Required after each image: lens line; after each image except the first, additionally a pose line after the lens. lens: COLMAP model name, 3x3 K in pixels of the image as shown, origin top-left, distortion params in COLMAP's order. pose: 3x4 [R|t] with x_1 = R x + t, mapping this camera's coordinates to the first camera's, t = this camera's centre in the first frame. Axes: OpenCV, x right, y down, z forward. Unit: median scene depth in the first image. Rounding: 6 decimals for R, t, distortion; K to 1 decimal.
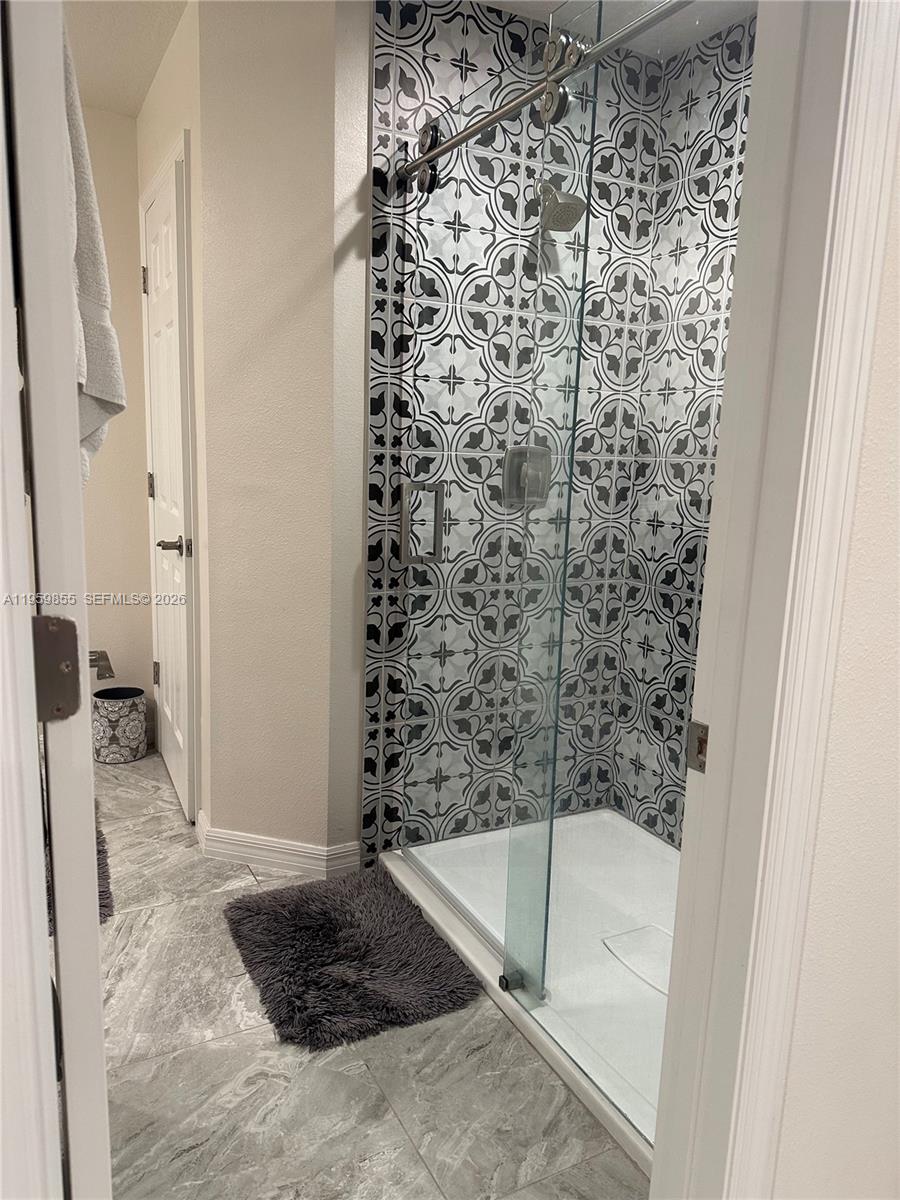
lens RADIAL K [[841.2, 0, 453.2], [0, 841.2, 618.0], [0, 0, 1]] dist [0.129762, -0.225473]
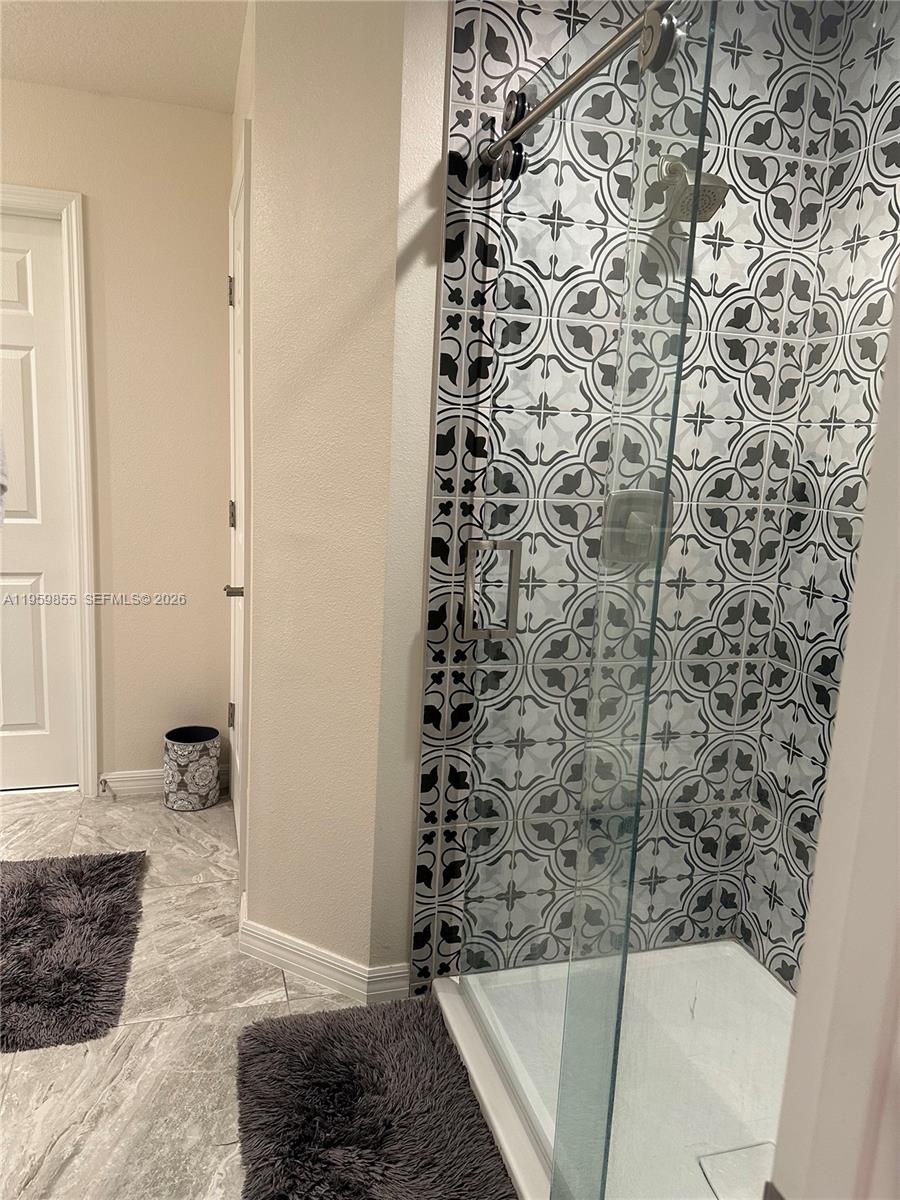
lens RADIAL K [[848.0, 0, 450.0], [0, 848.0, 600.0], [0, 0, 1]] dist [0.095954, -0.126141]
pose [[0.979851, 0.050135, -0.193338, 0.074532], [-0.052884, 0.998559, -0.009084, -0.086225], [0.192604, 0.019125, 0.981090, 0.187990]]
